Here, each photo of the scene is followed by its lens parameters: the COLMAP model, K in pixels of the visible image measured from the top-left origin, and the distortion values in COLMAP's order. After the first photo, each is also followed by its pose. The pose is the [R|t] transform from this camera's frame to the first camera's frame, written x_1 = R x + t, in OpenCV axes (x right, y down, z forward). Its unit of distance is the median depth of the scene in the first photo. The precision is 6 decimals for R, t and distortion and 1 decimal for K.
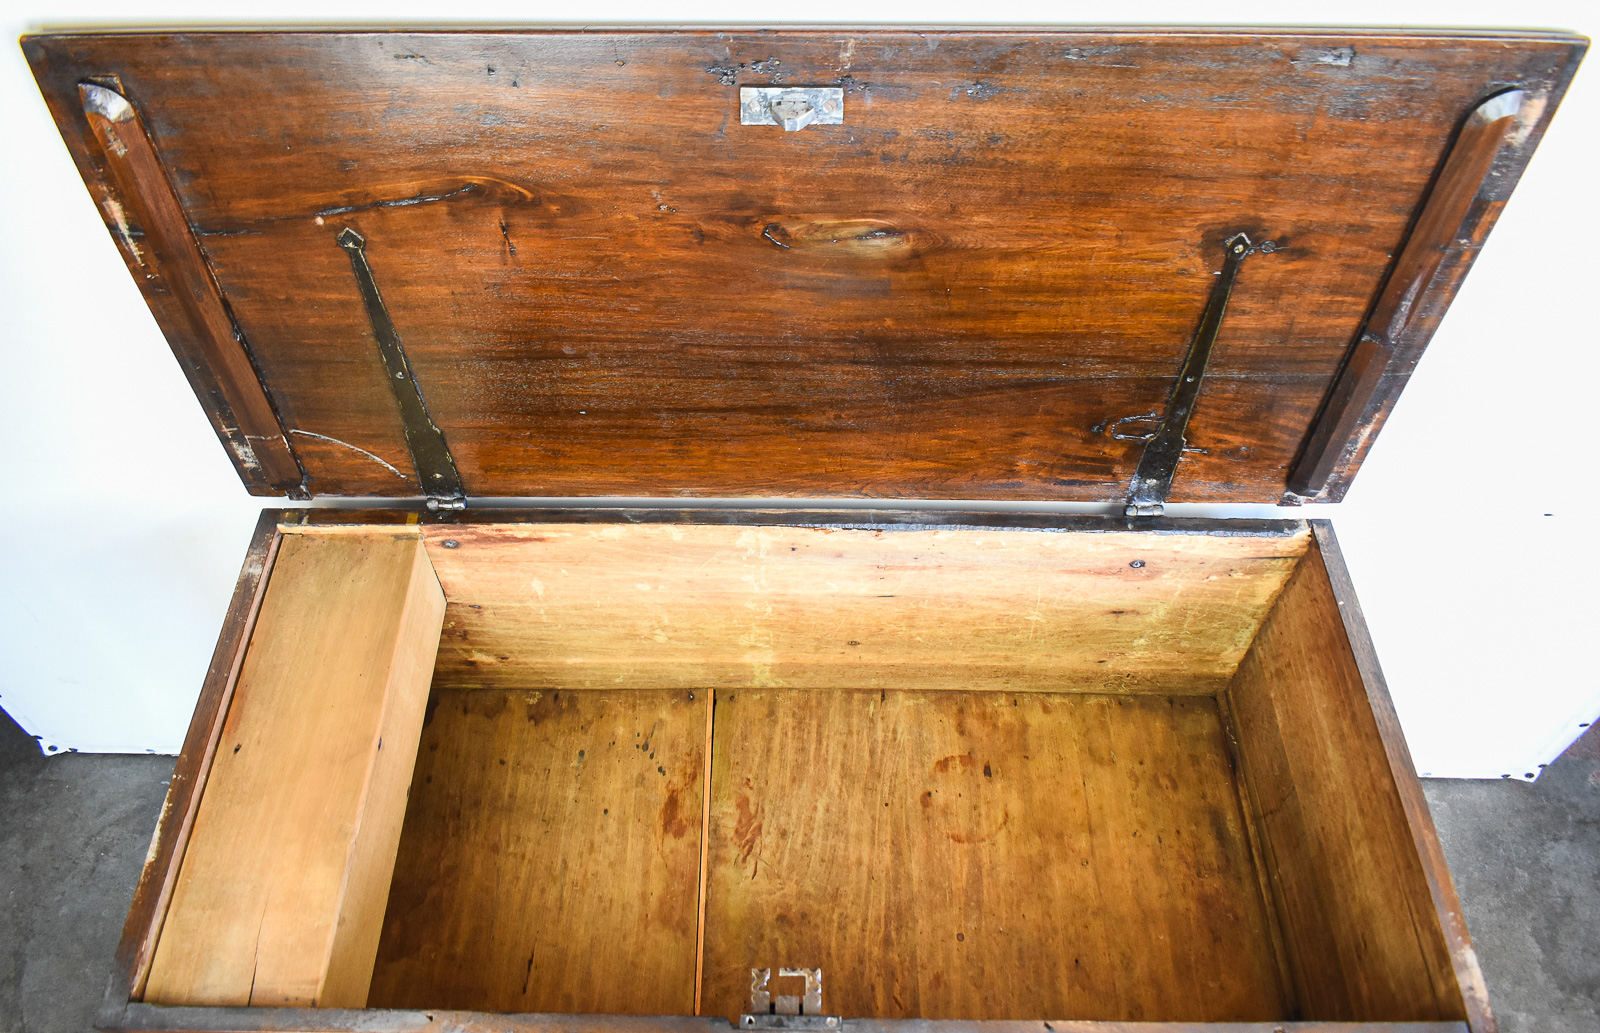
lens RADIAL K [[1222.7, 0, 800.0], [0, 1222.7, 516.5], [0, 0, 1]] dist [0.005254, -0.001839]
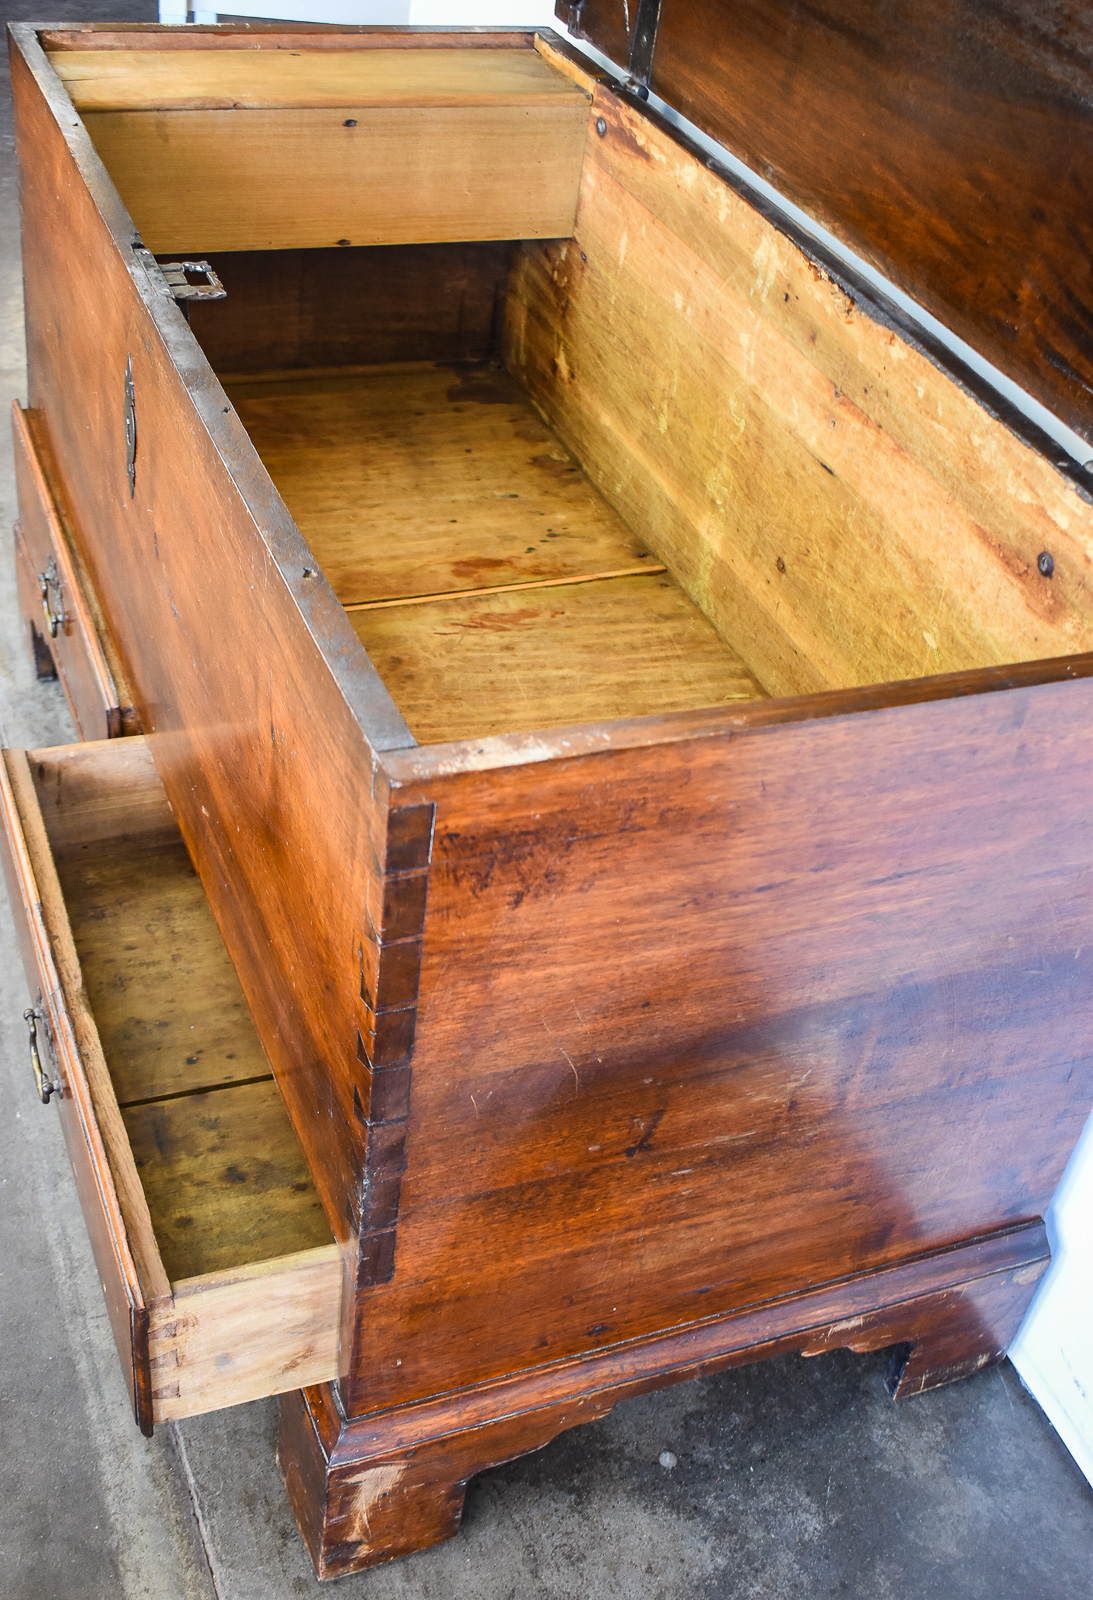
lens RADIAL K [[1764.3, 0, 546.5], [0, 1764.3, 800.0], [0, 0, 1]] dist [0.004462, -0.157545]
pose [[0.380194, 0.615719, -0.690176, 0.813169], [-0.808028, 0.584212, 0.076072, 0.227366], [0.450048, 0.528760, 0.719632, 0.329307]]
